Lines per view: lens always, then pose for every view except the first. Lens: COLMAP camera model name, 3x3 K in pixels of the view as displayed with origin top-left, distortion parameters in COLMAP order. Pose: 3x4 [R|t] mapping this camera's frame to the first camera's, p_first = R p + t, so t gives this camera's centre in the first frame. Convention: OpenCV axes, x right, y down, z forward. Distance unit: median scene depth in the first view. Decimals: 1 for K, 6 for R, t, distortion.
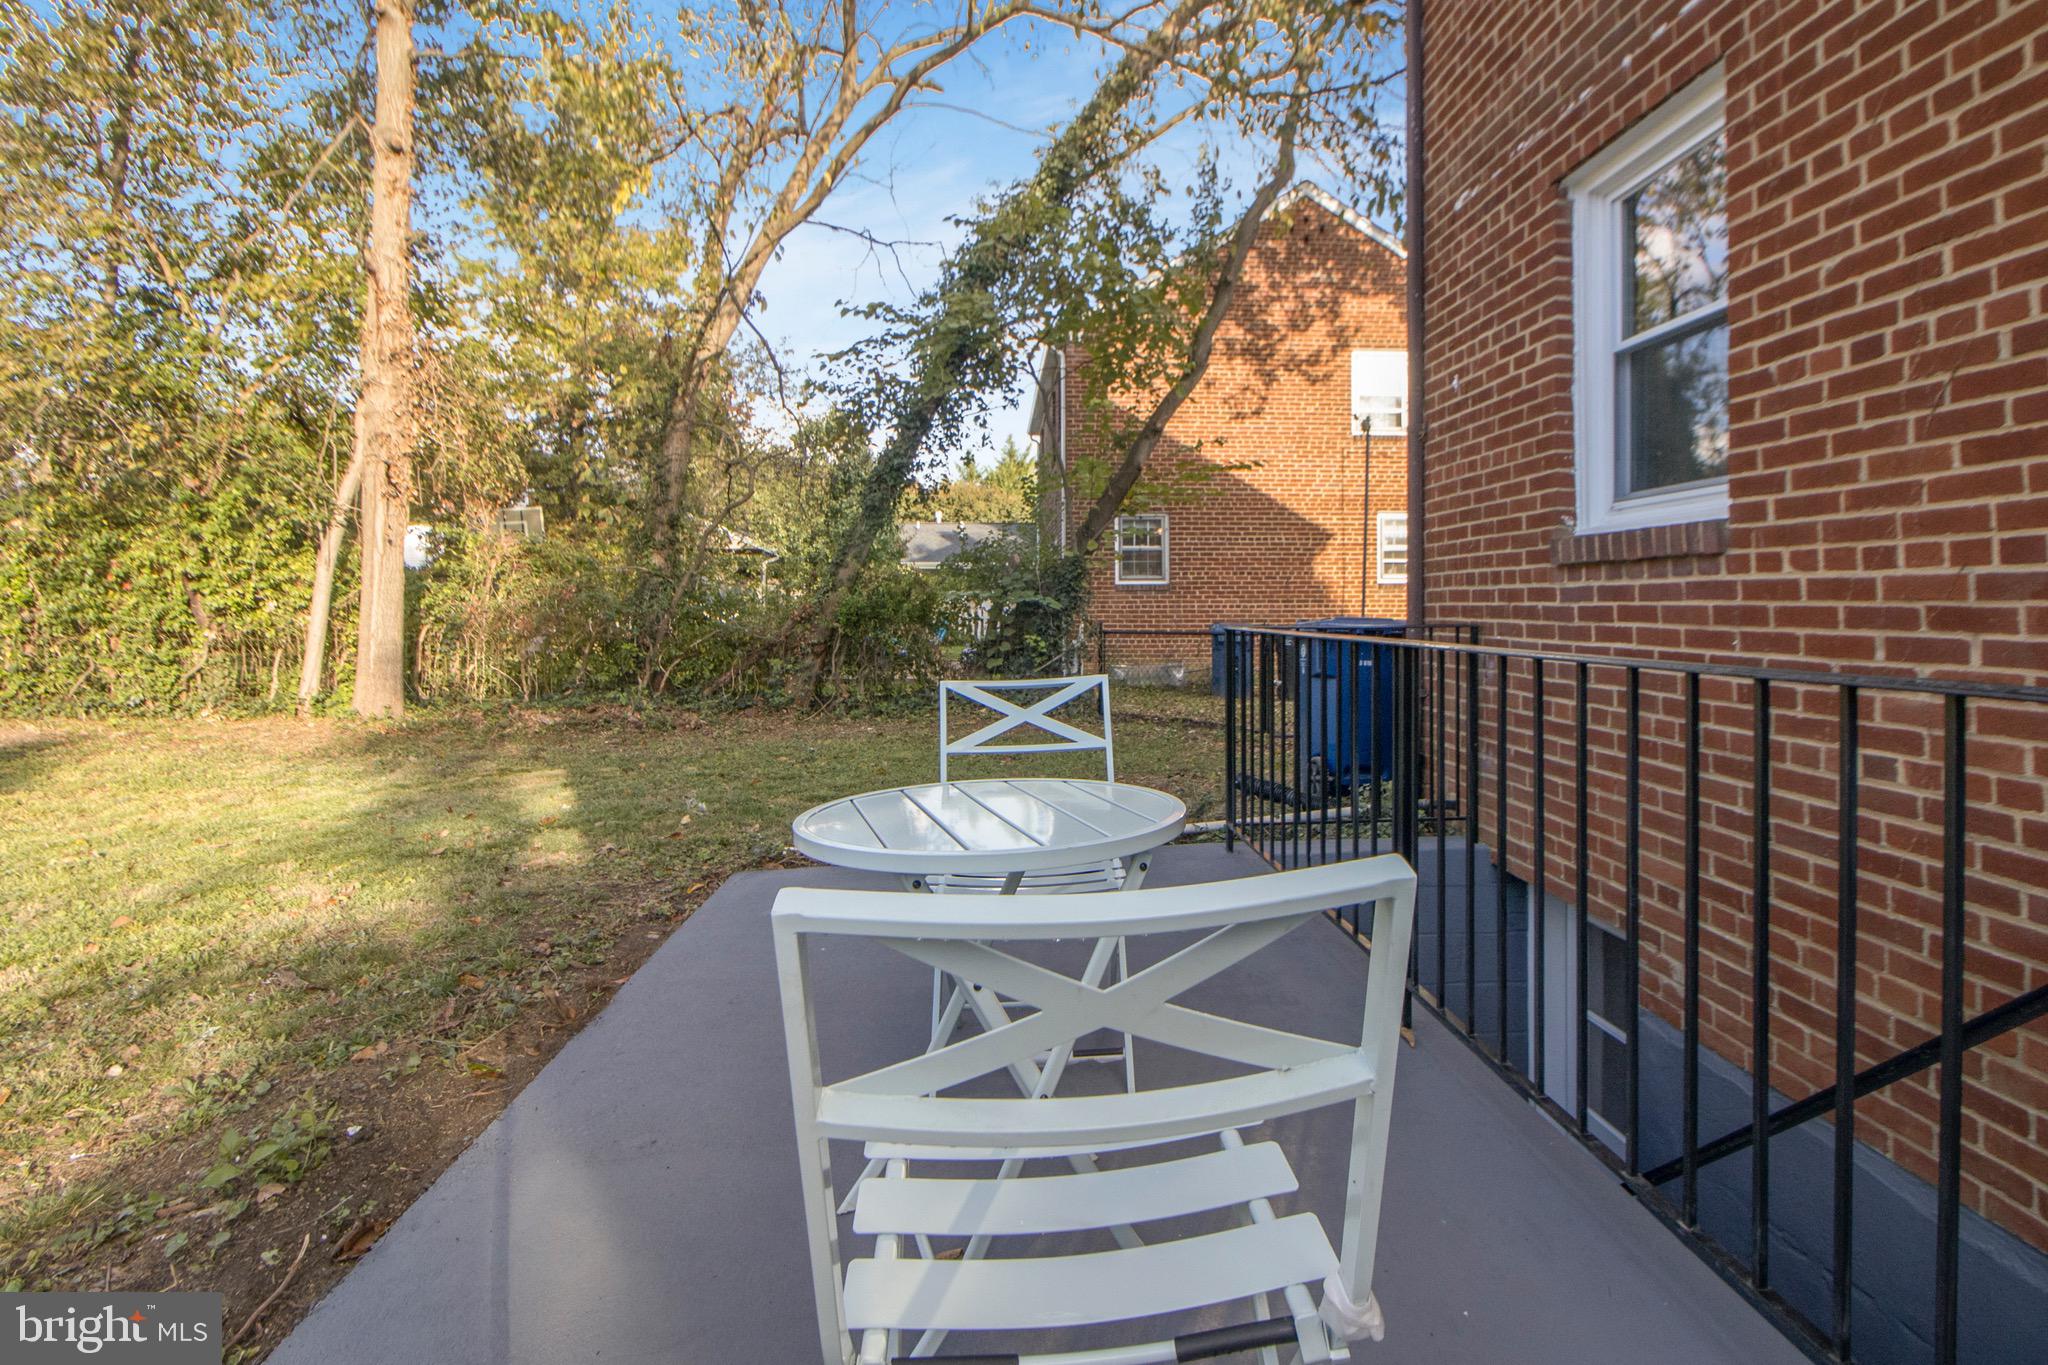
lens RADIAL K [[978.8, 0, 1082.4], [0, 978.8, 605.4], [0, 0, 1]] dist [0.011414, -0.010987]
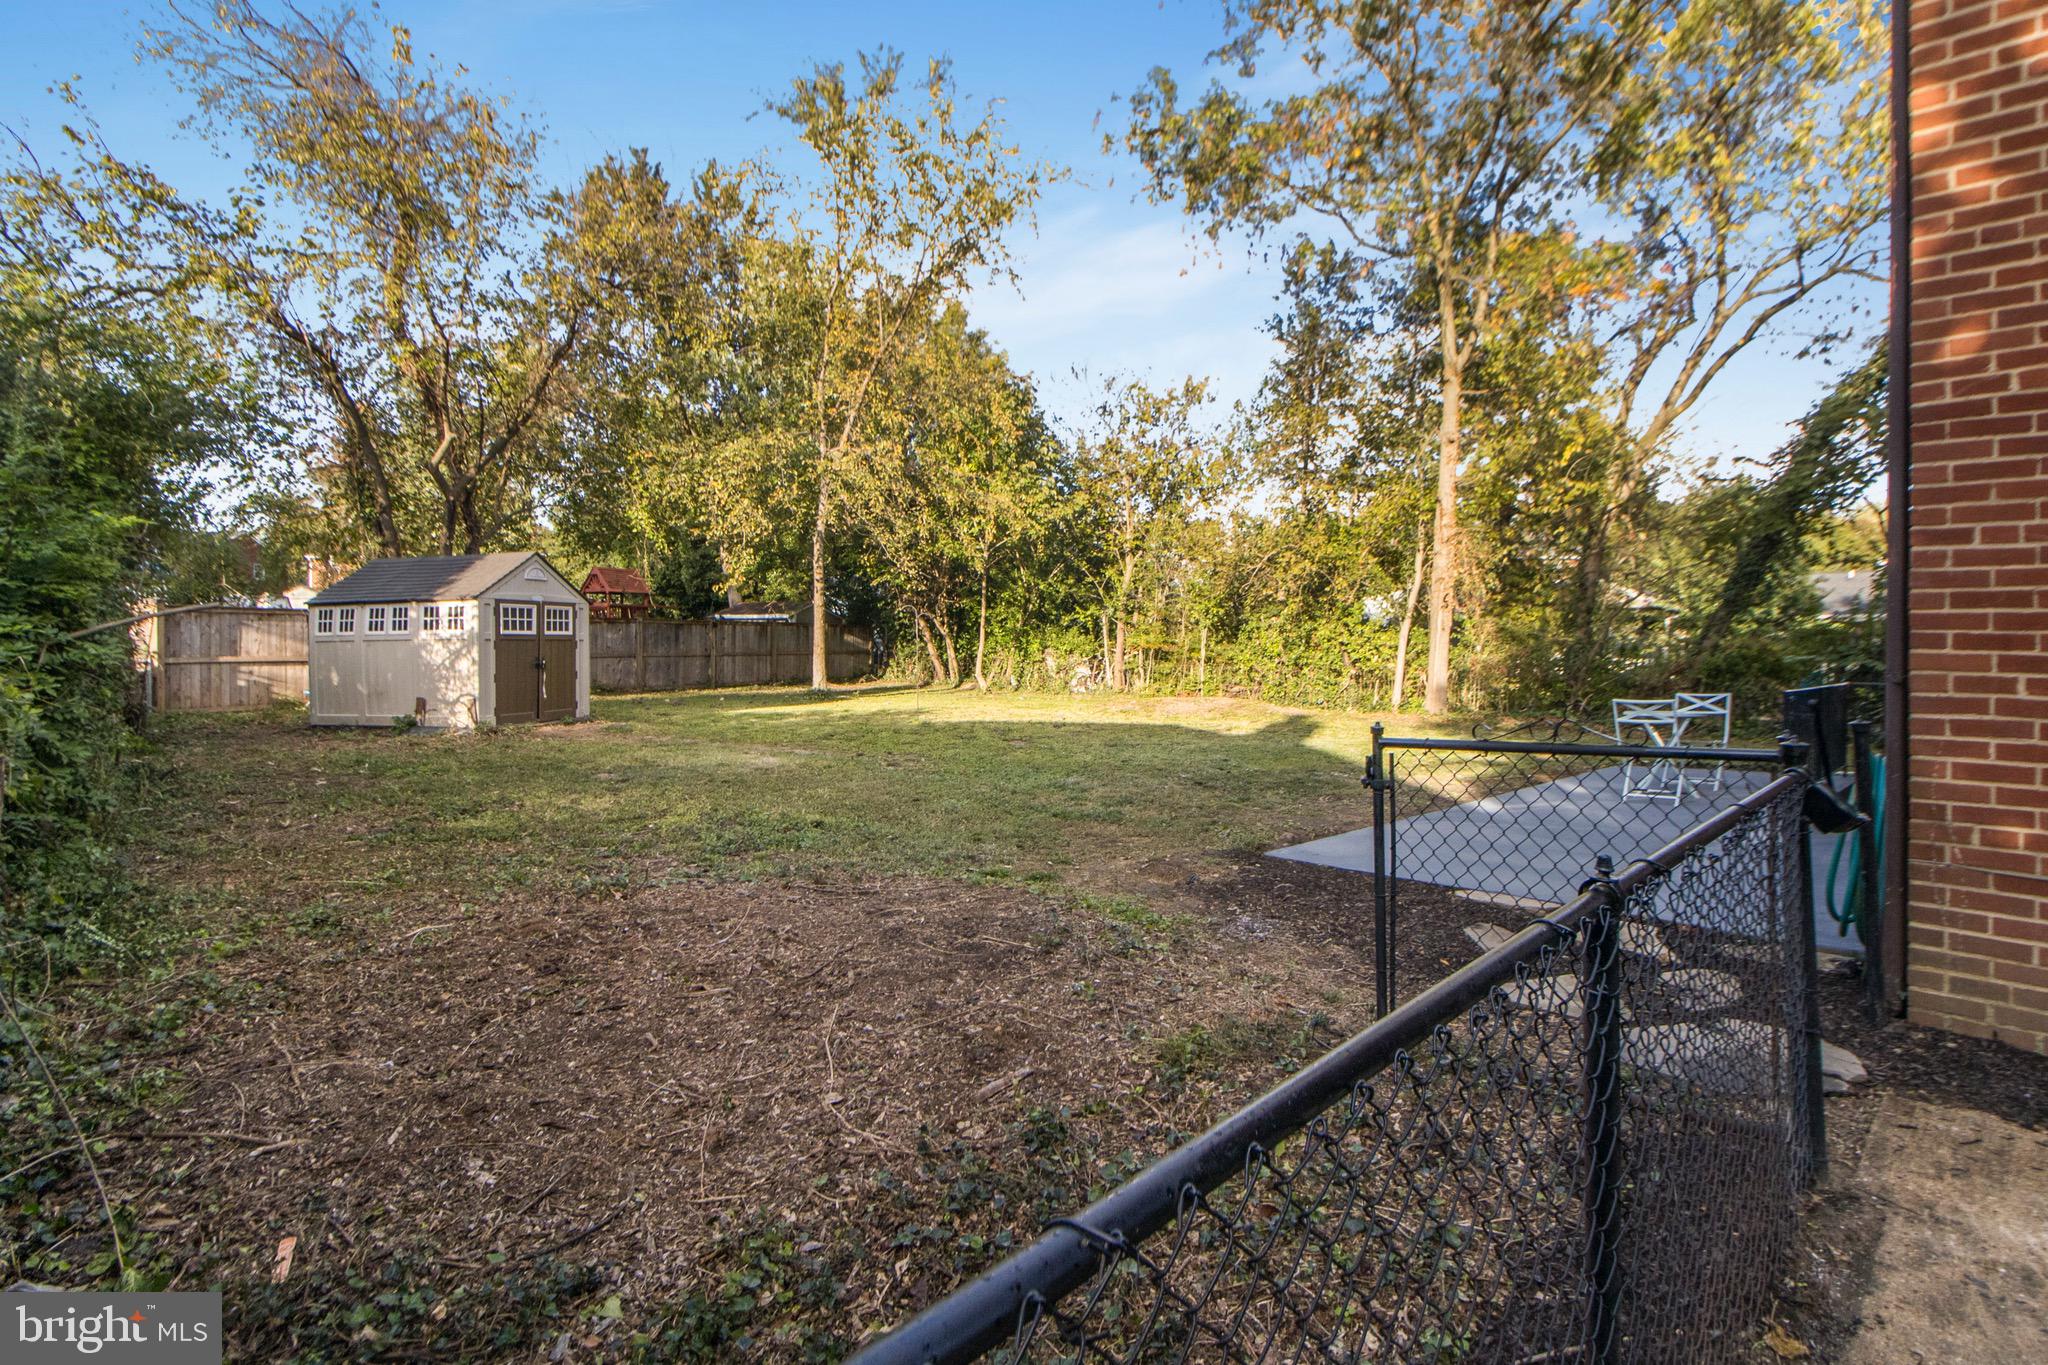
lens RADIAL K [[978.8, 0, 1052.5], [0, 978.8, 655.4], [0, 0, 1]] dist [0.011414, -0.010987]
pose [[0.632702, 0.013584, -0.774276, 0.304428], [-0.007596, 0.999907, 0.011336, -0.022357], [0.774358, -0.001291, 0.632747, -0.786482]]
